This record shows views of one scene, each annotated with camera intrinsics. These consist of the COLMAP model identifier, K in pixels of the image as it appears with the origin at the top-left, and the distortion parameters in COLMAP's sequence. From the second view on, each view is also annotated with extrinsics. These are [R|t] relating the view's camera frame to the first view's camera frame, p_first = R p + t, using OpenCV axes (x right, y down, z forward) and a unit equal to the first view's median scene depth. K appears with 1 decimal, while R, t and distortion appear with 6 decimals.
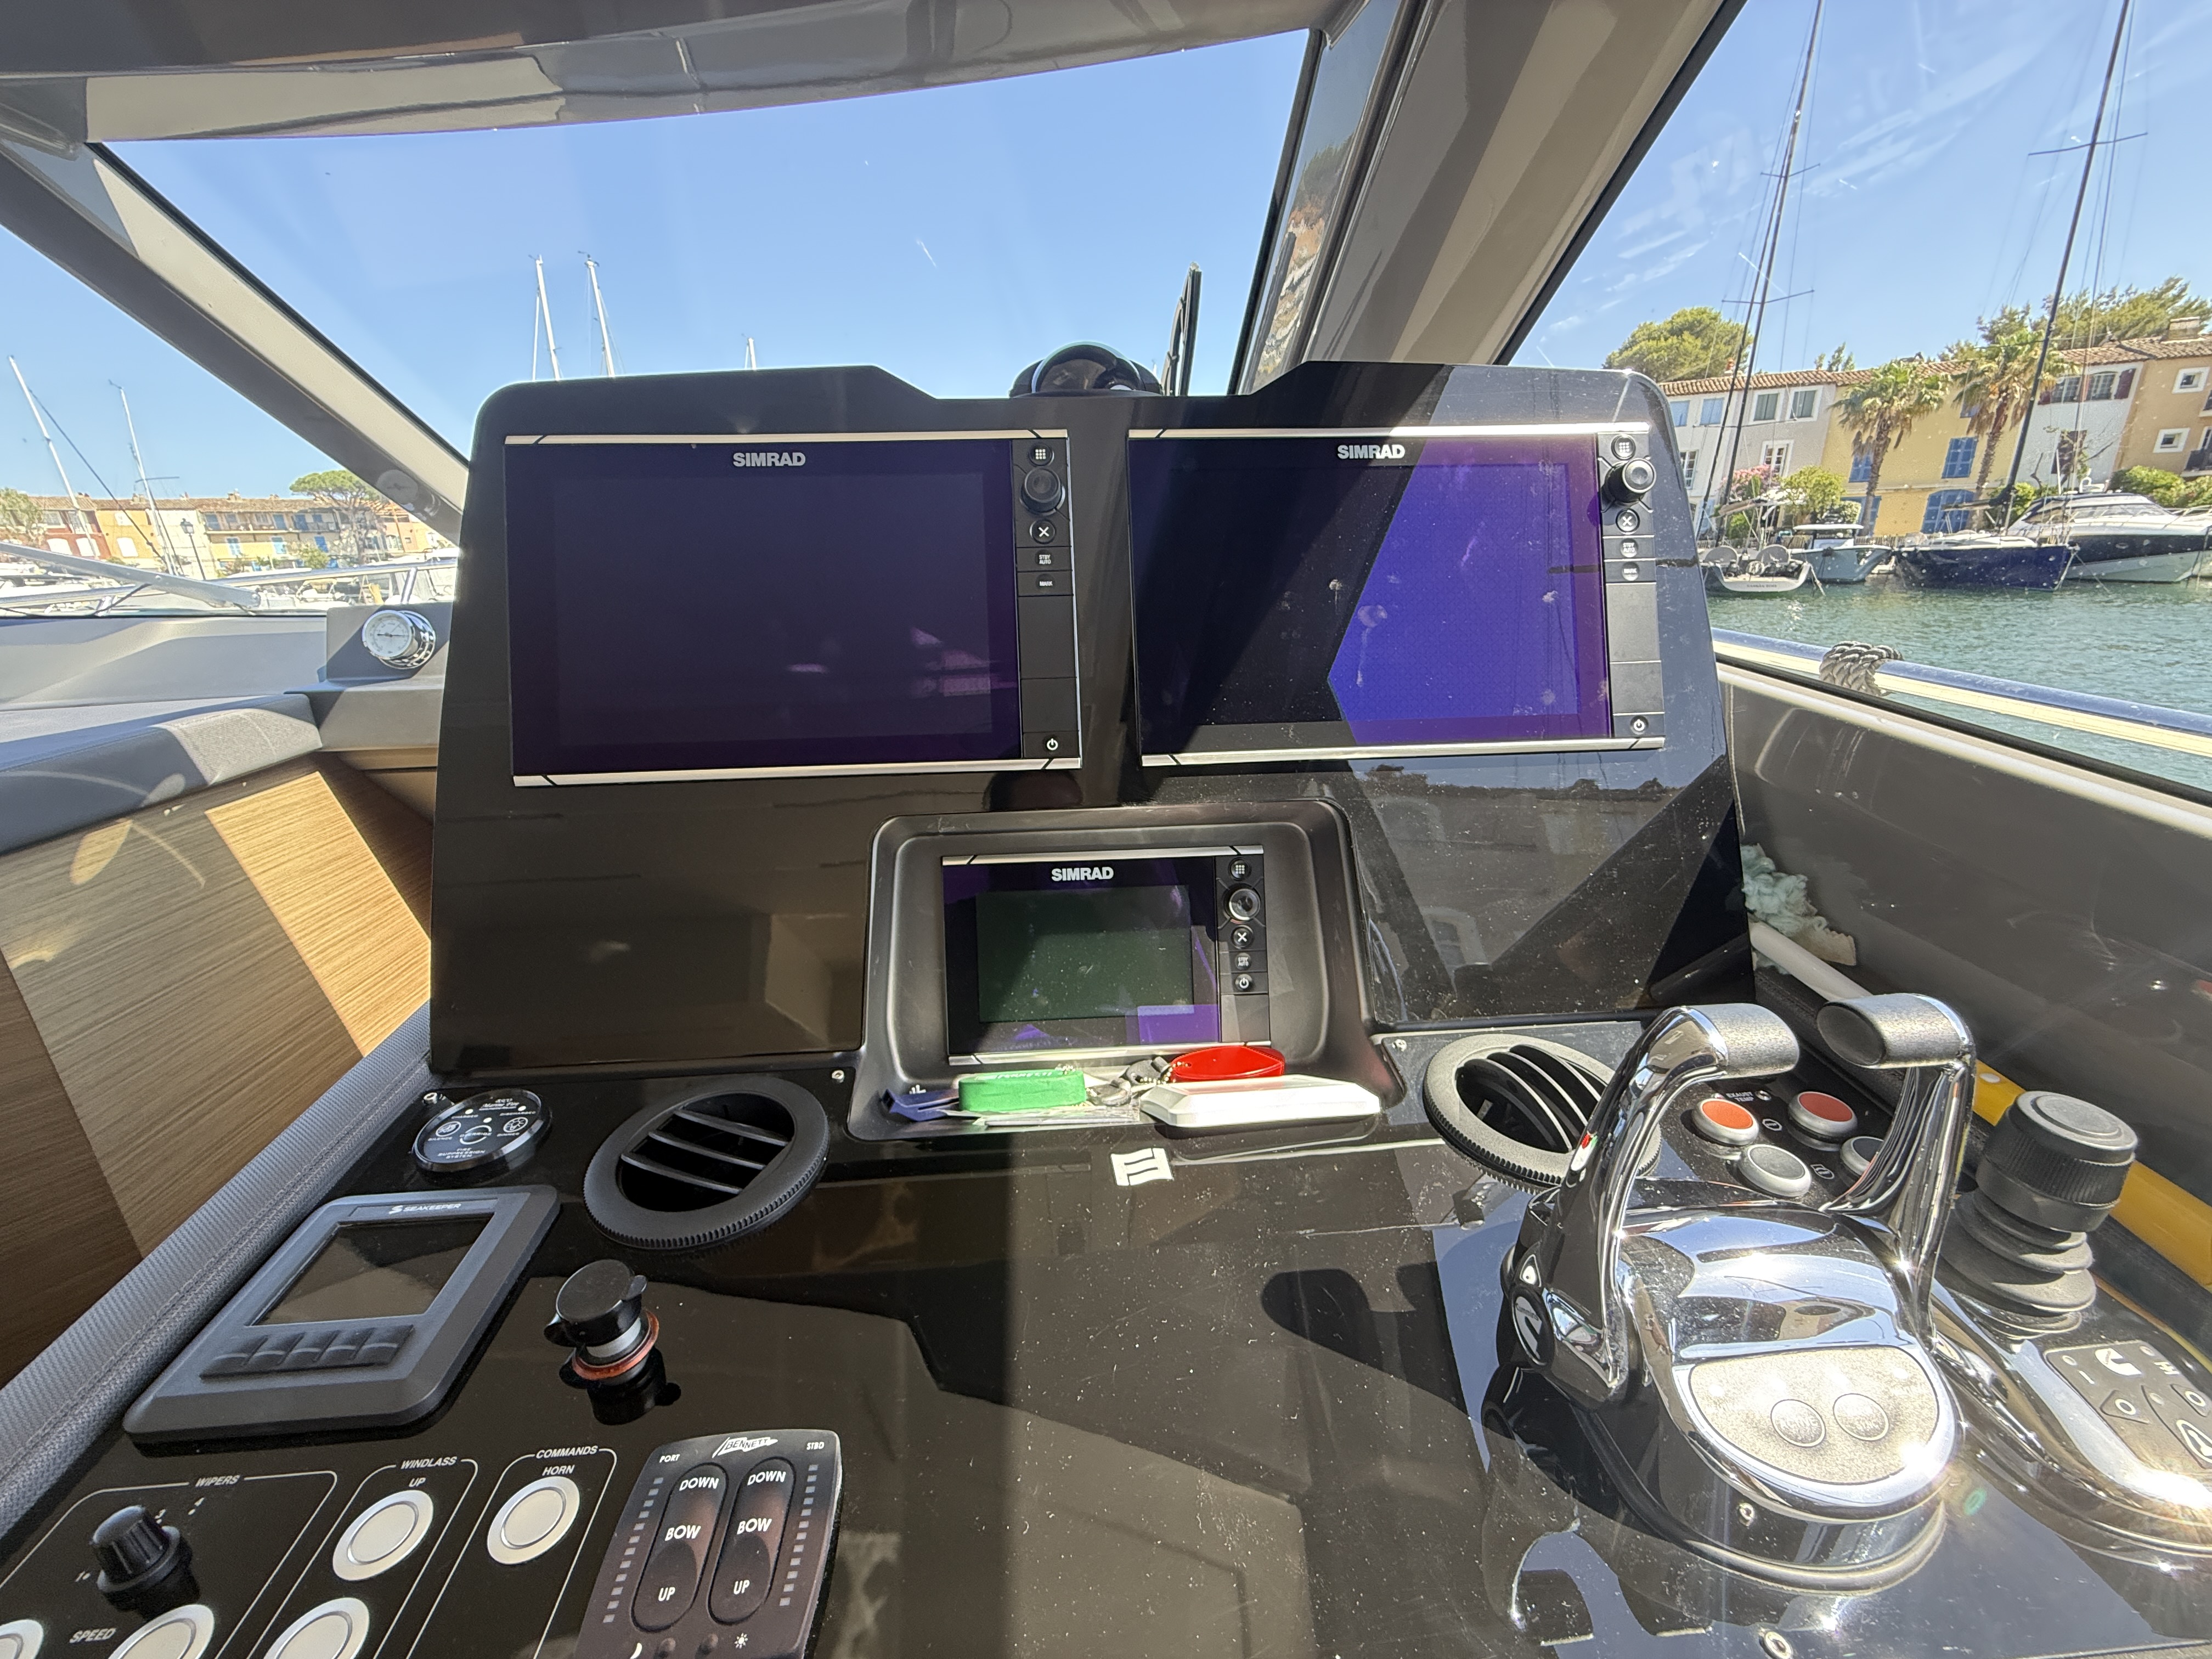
lens RADIAL K [[876.1, 0, 1100.7], [0, 876.1, 816.9], [0, 0, 1]] dist [-0.000633, 0.000092]
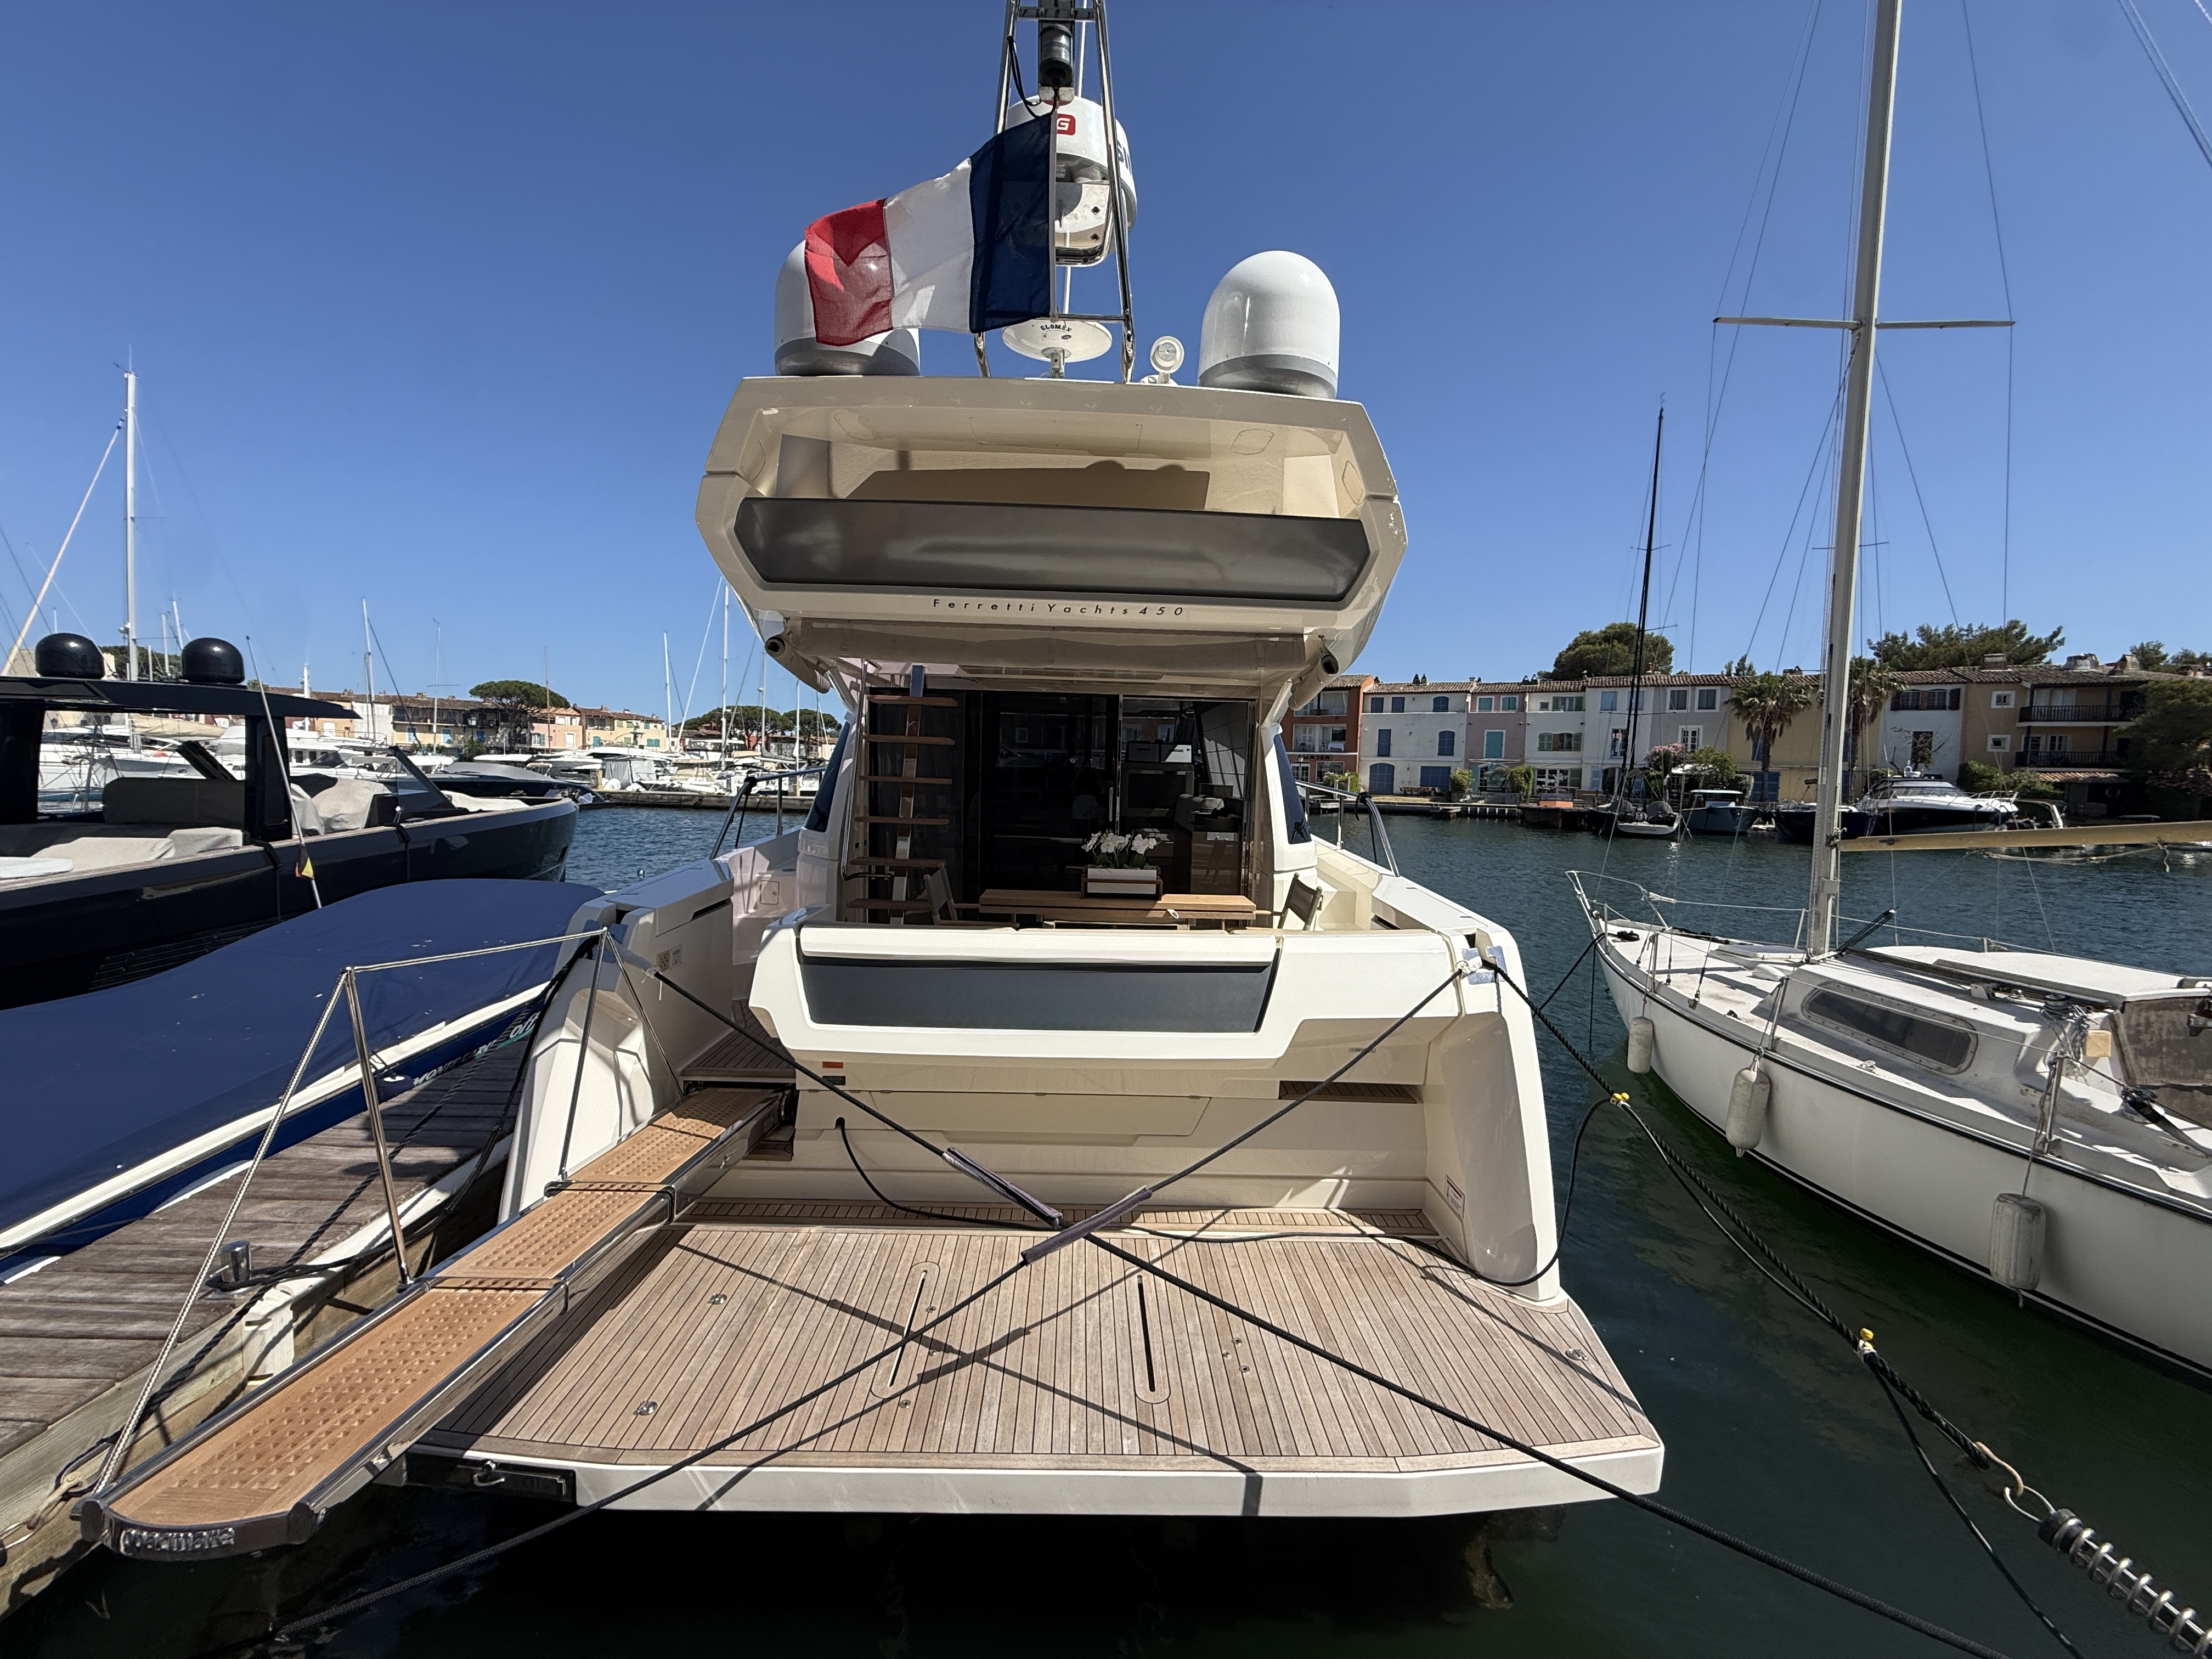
lens RADIAL K [[876.1, 0, 1102.5], [0, 876.1, 821.4], [0, 0, 1]] dist [-0.000633, 0.000092]
pose [[0.997715, 0.059546, -0.031919, -0.016108], [-0.065629, 0.966380, -0.248601, 0.073026], [0.016042, 0.250128, 0.968080, -0.201526]]
